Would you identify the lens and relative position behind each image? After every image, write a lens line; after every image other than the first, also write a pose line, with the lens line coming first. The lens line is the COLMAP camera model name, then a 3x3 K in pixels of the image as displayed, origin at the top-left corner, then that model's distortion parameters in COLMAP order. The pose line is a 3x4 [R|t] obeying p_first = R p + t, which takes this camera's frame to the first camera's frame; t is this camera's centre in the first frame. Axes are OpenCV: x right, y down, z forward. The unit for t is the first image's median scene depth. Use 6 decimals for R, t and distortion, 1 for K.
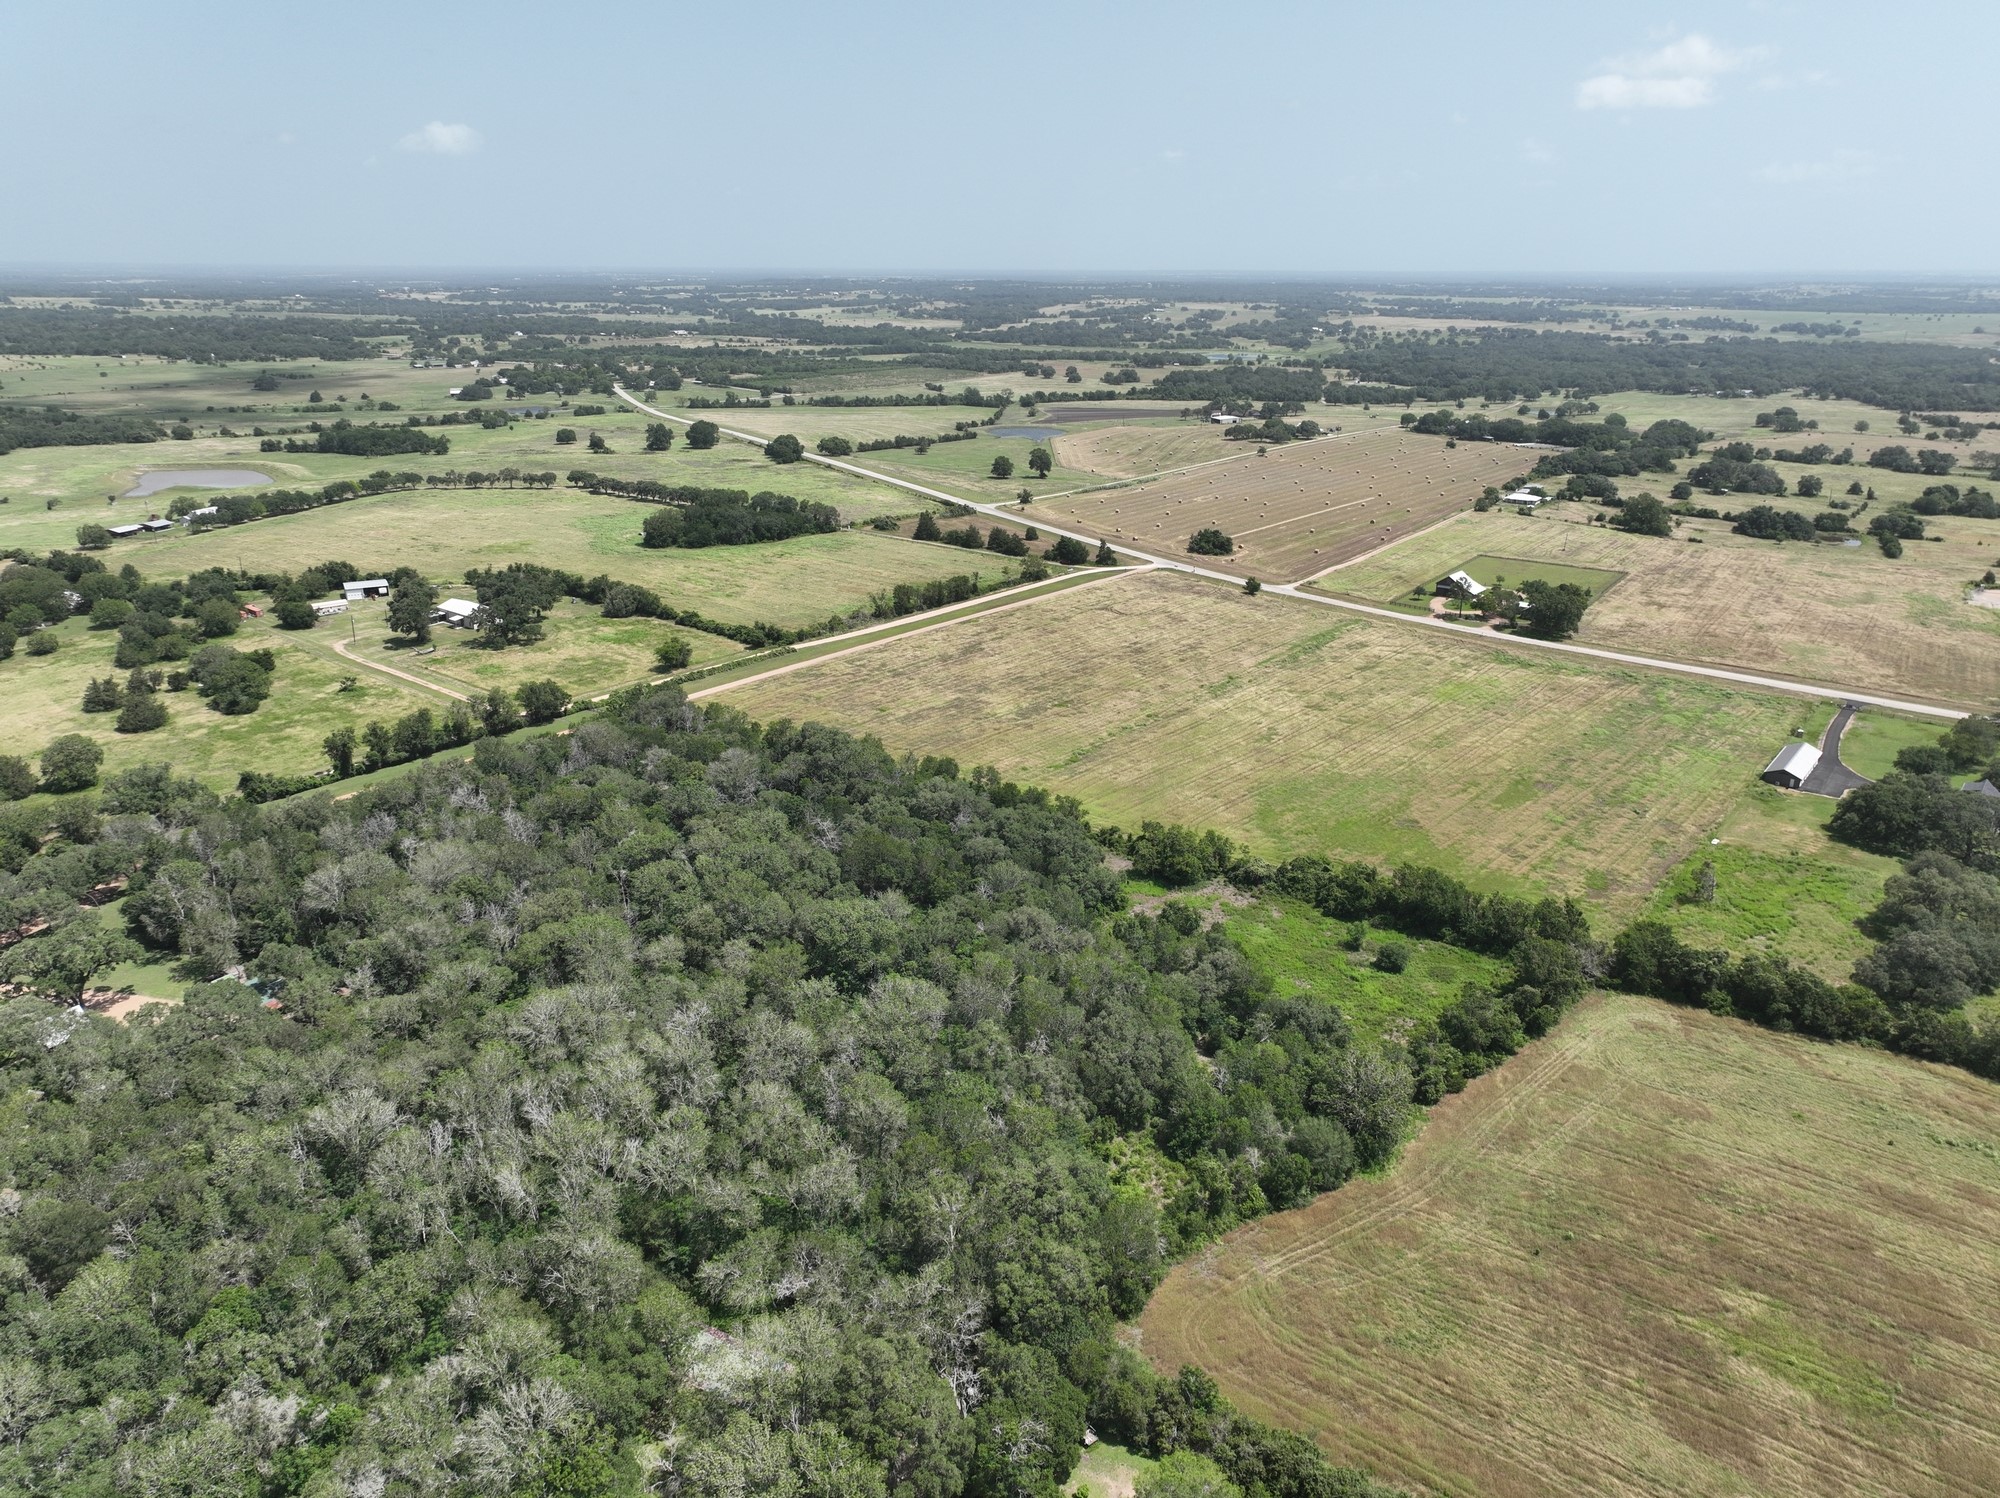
lens RADIAL K [[1427.3, 0, 1004.8], [0, 1427.3, 708.1], [0, 0, 1]] dist [0.008308, 0.007659]
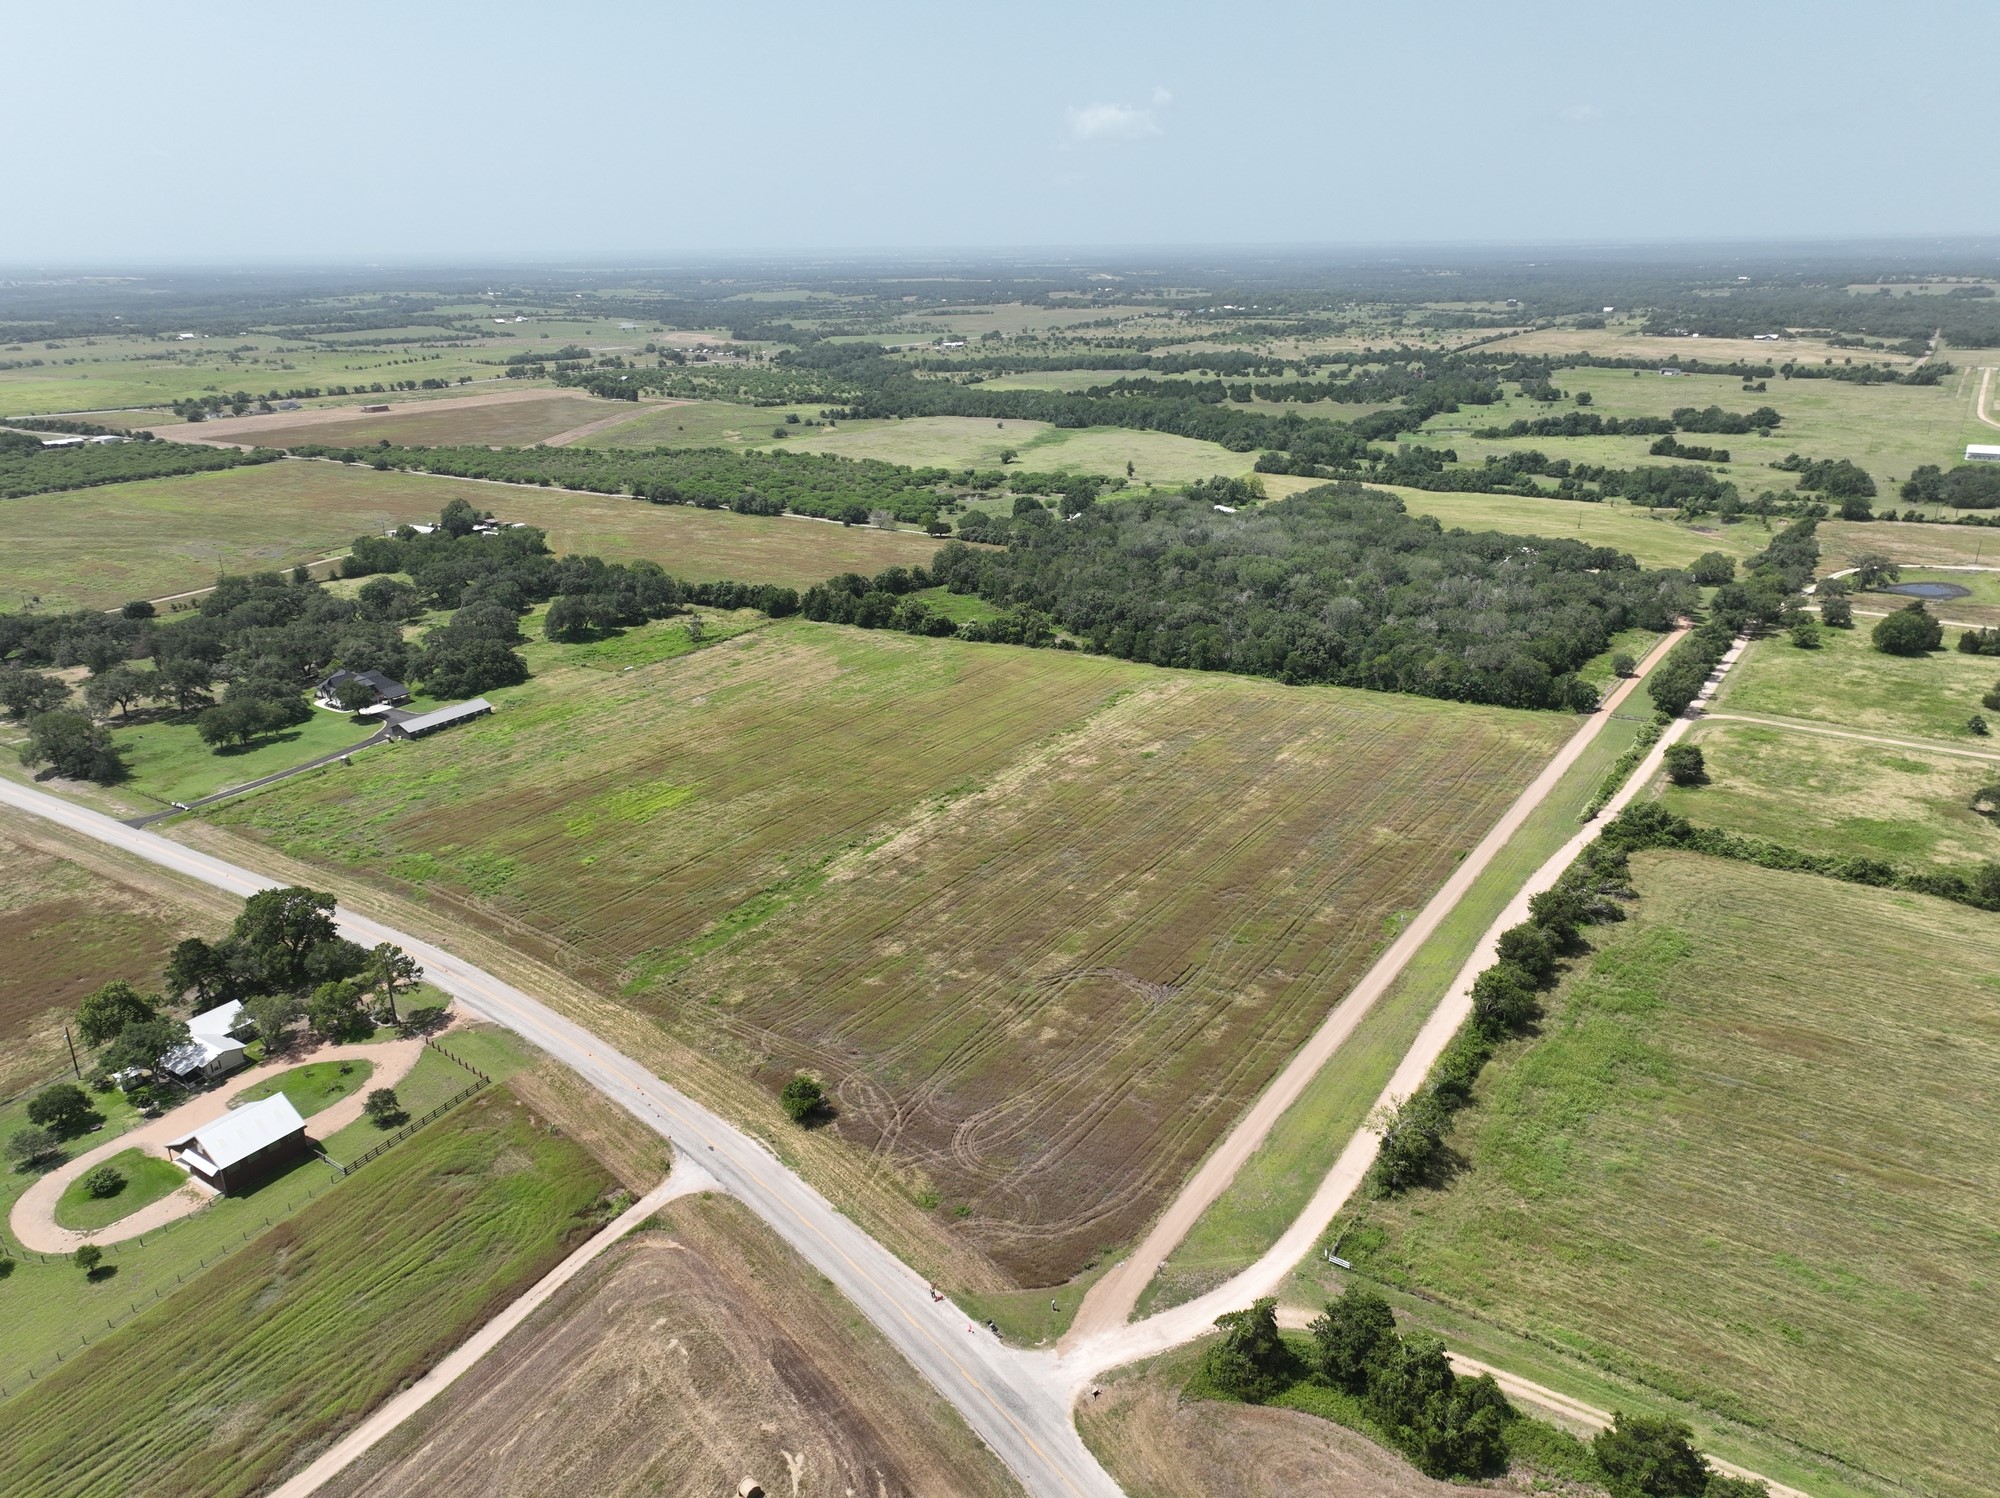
lens RADIAL K [[1400.7, 0, 1008.7], [0, 1400.7, 746.2], [0, 0, 1]] dist [-0.007994, 0.029355]
pose [[-0.995490, 0.040418, -0.085826, 0.104057], [-0.020338, 0.792742, 0.609217, -0.275462], [0.092662, 0.608215, -0.788345, 0.876326]]
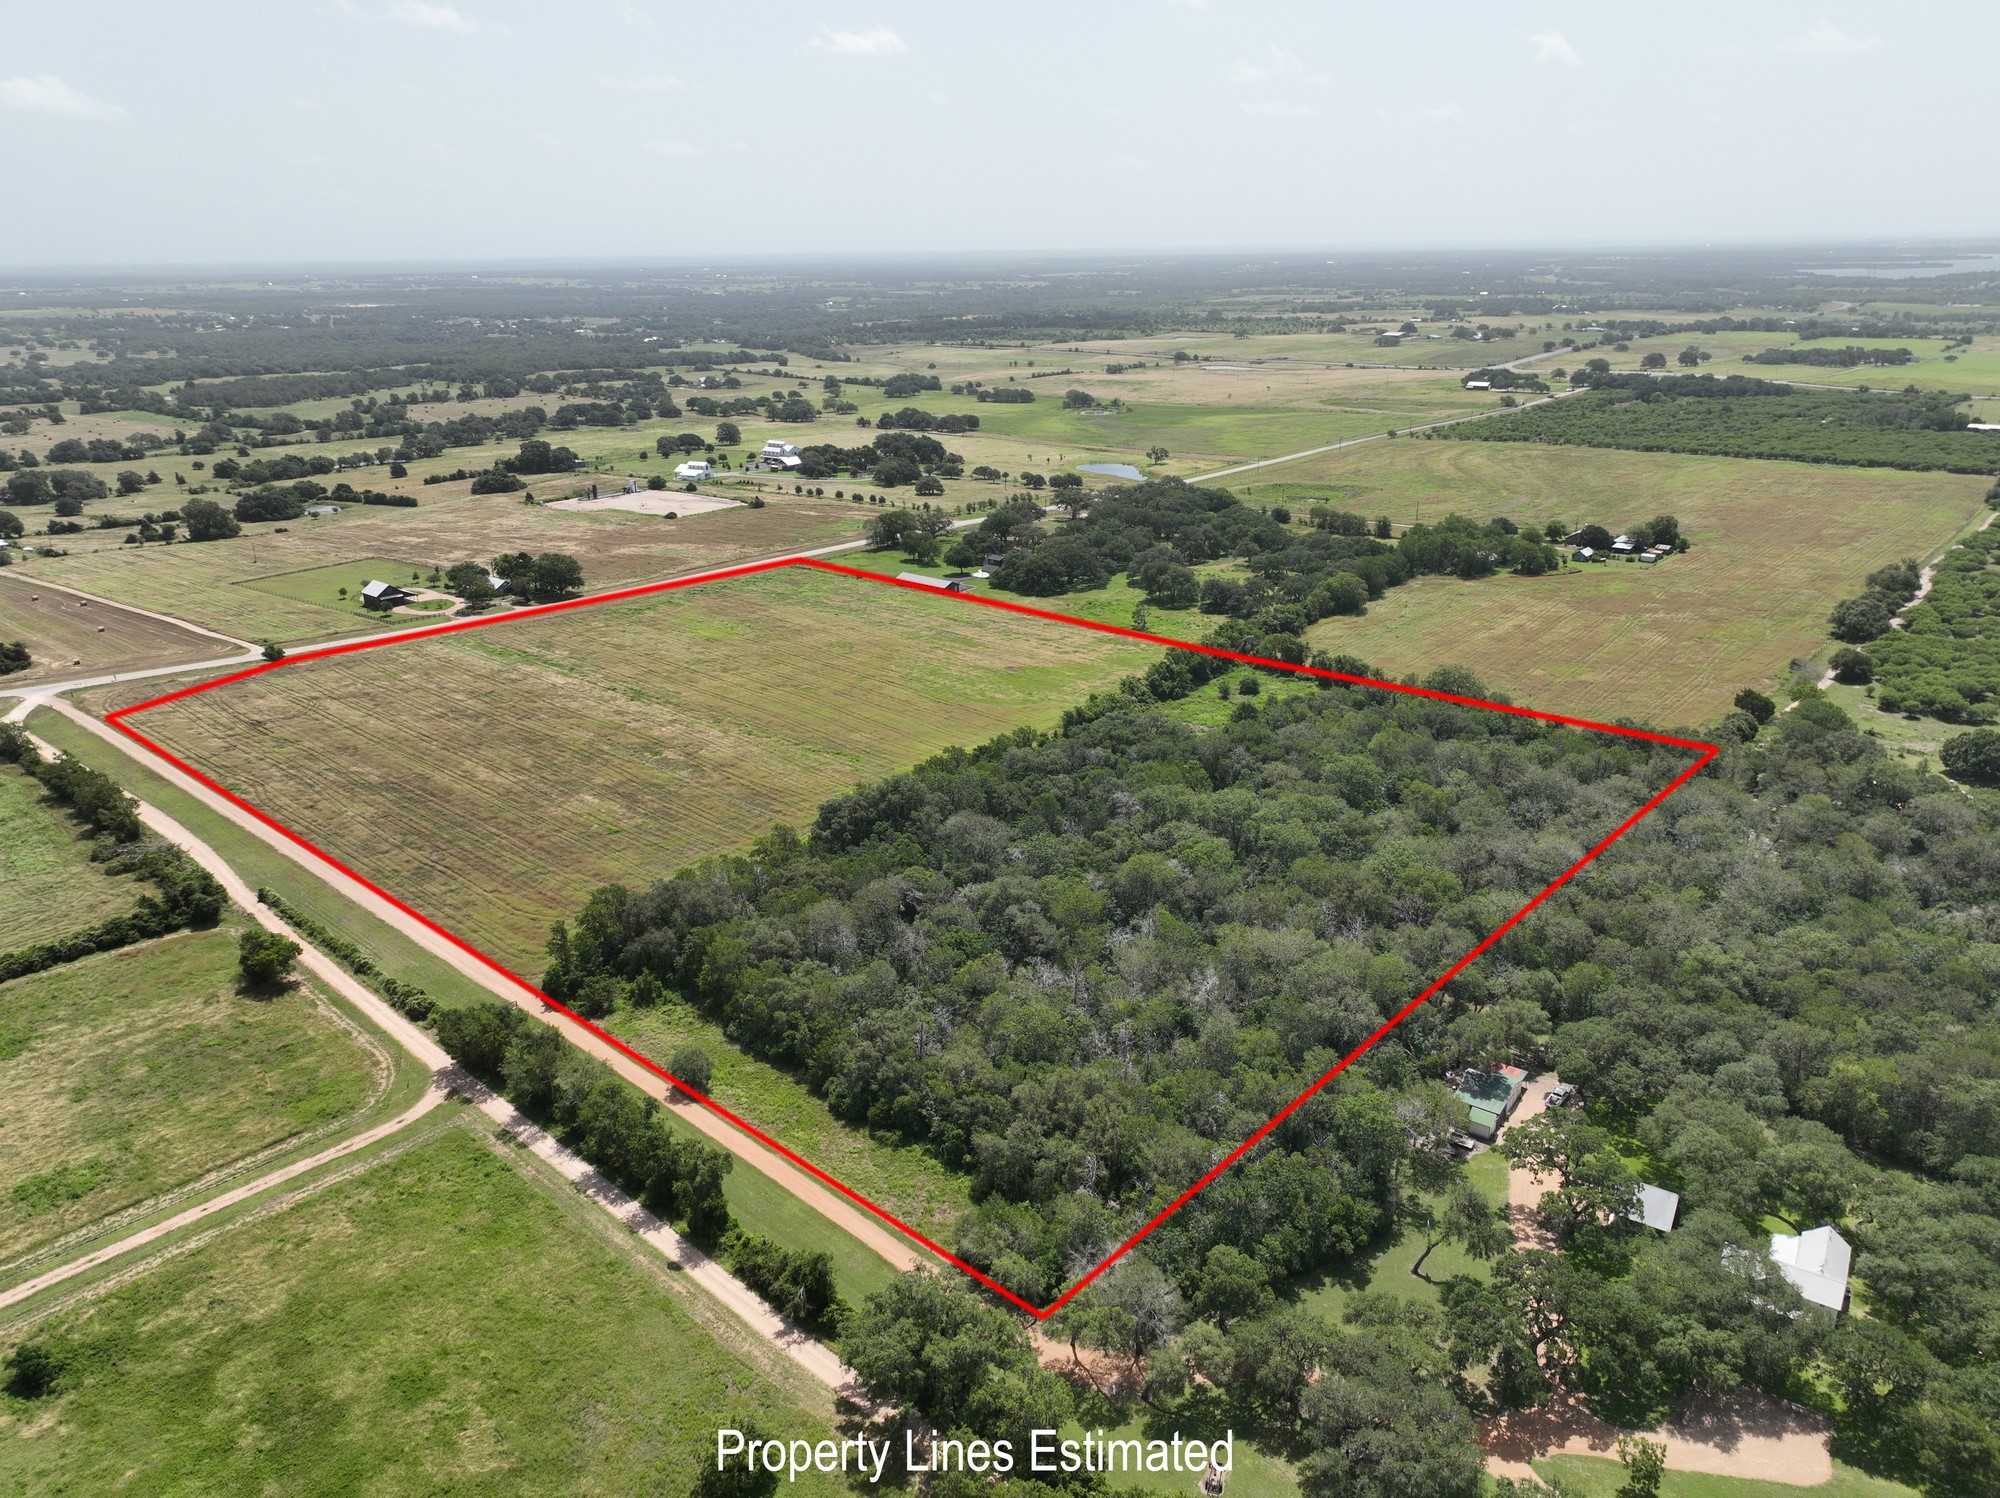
lens RADIAL K [[1427.3, 0, 1004.8], [0, 1427.3, 708.1], [0, 0, 1]] dist [0.008308, 0.007659]
pose [[0.051636, -0.316915, 0.947047, -0.410959], [0.315574, 0.904899, 0.285605, -0.111581], [-0.947495, 0.284116, 0.146736, 0.347746]]
